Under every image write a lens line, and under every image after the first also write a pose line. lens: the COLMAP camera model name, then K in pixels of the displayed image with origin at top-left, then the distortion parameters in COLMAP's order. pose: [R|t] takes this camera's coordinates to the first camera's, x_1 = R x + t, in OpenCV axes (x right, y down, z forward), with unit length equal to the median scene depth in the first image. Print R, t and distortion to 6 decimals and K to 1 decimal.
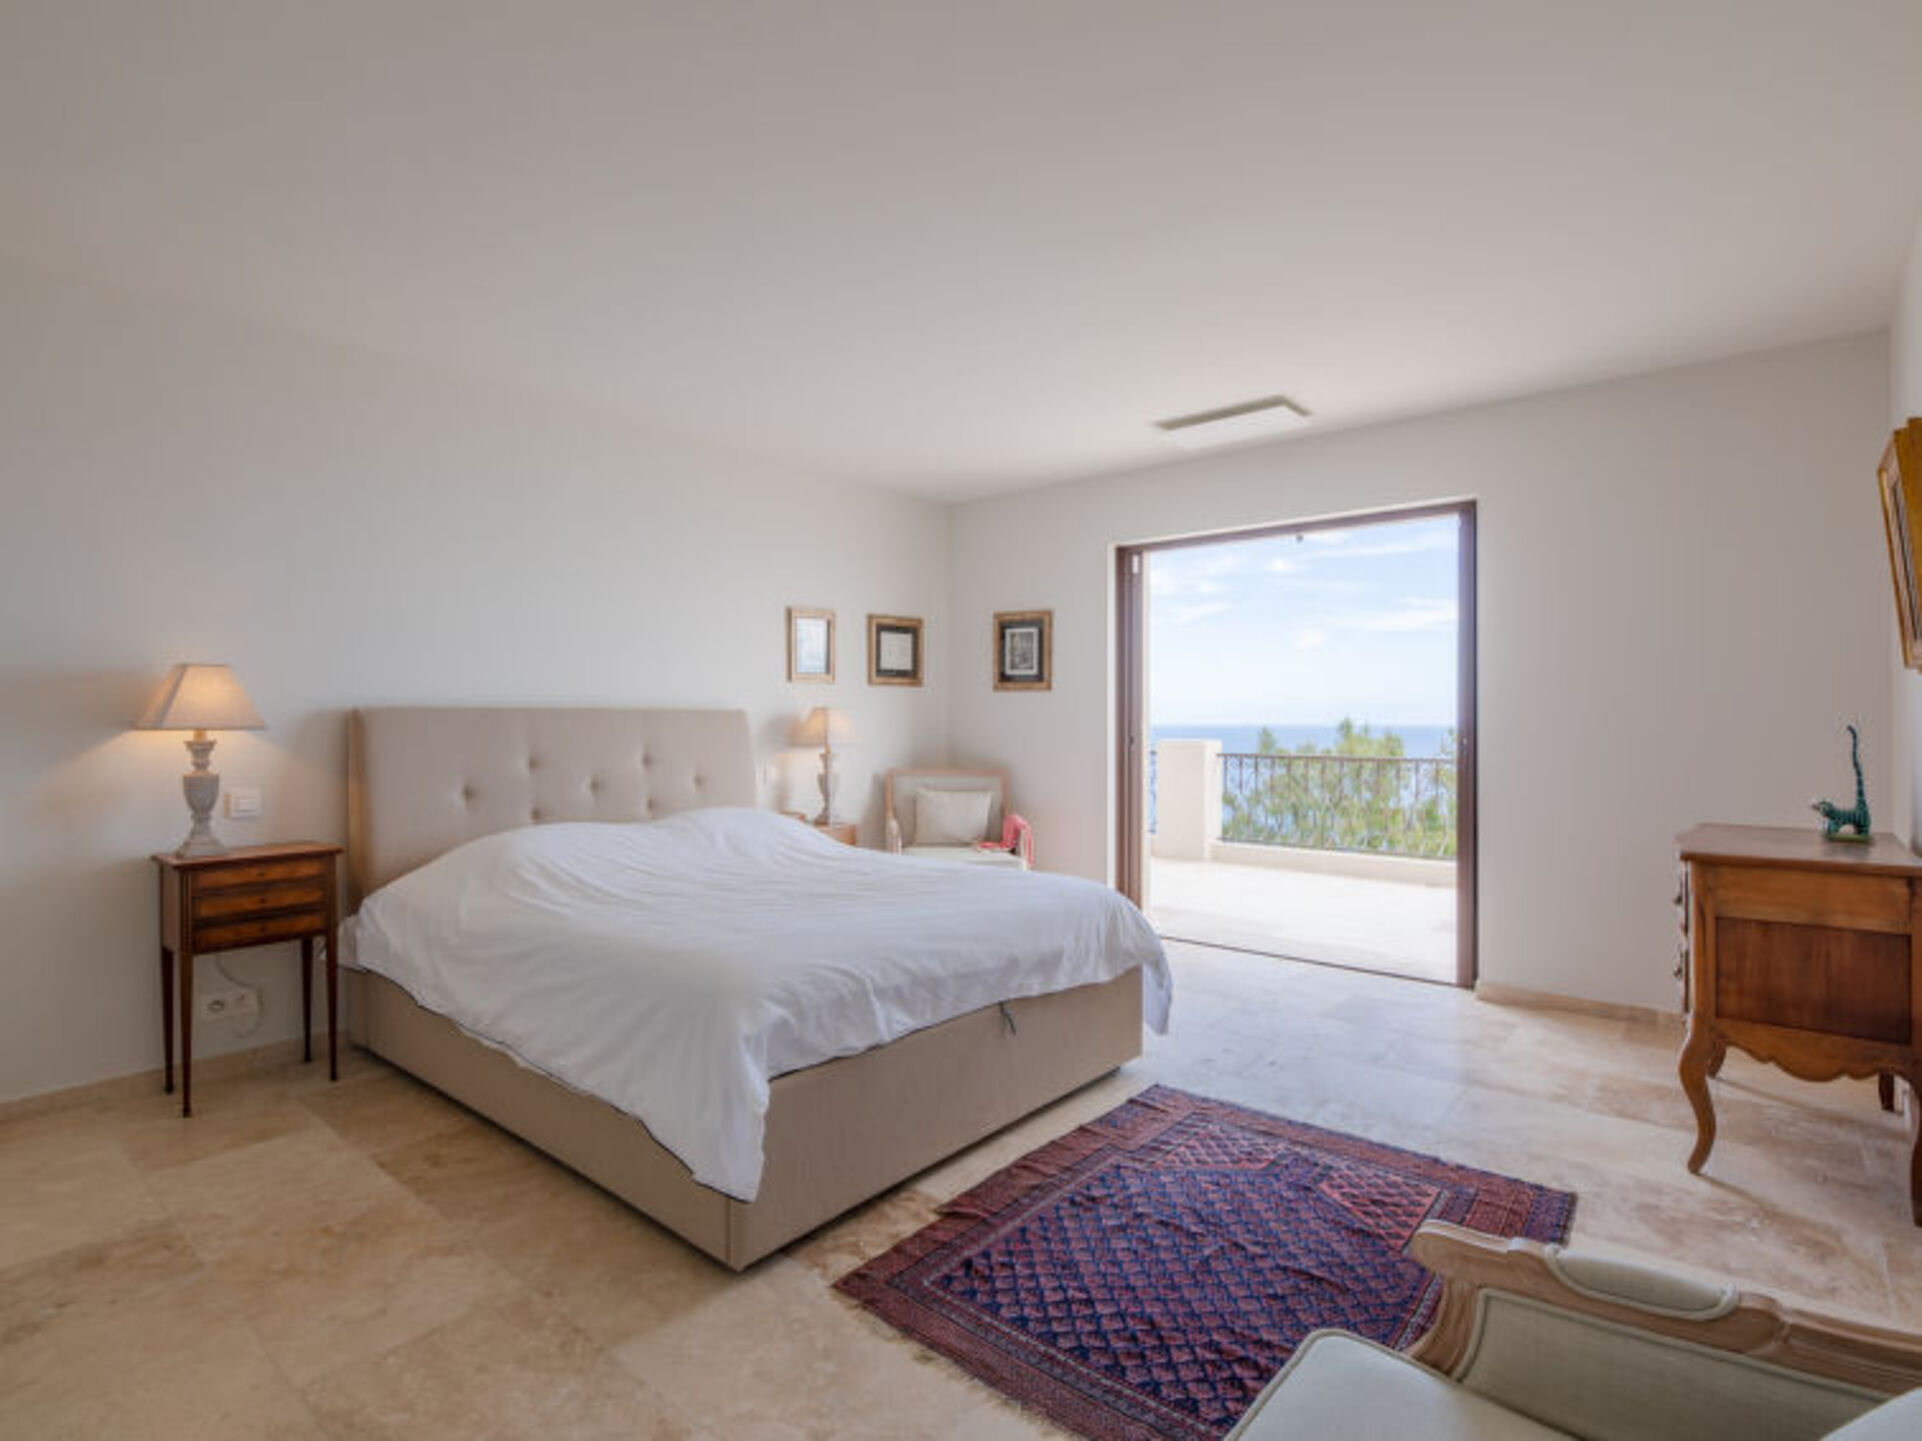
lens RADIAL K [[948.8, 0, 974.7], [0, 948.8, 717.6], [0, 0, 1]] dist [-0.000258, -0.000048]
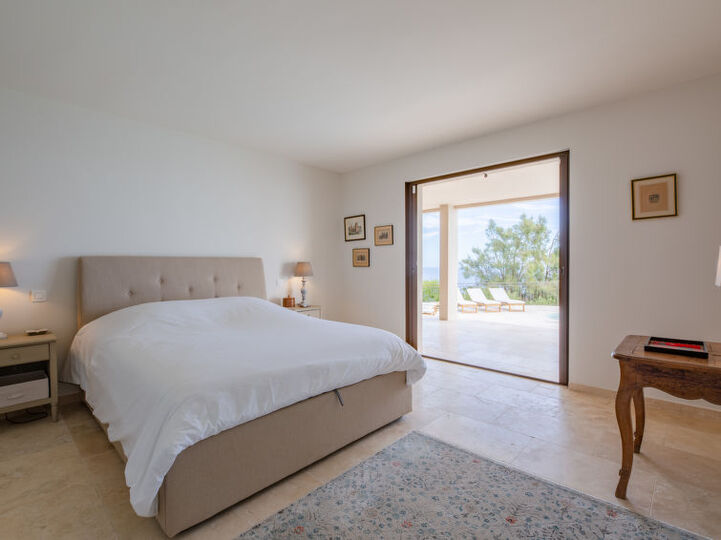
lens RADIAL K [[336.6, 0, 354.7], [0, 336.6, 267.5], [0, 0, 1]] dist [0.003203, 0.000557]
pose [[0.997029, -0.021908, -0.073844, 0.095949], [0.023989, 0.999336, 0.027411, 0.004954], [0.073194, -0.029101, 0.996893, 0.184939]]
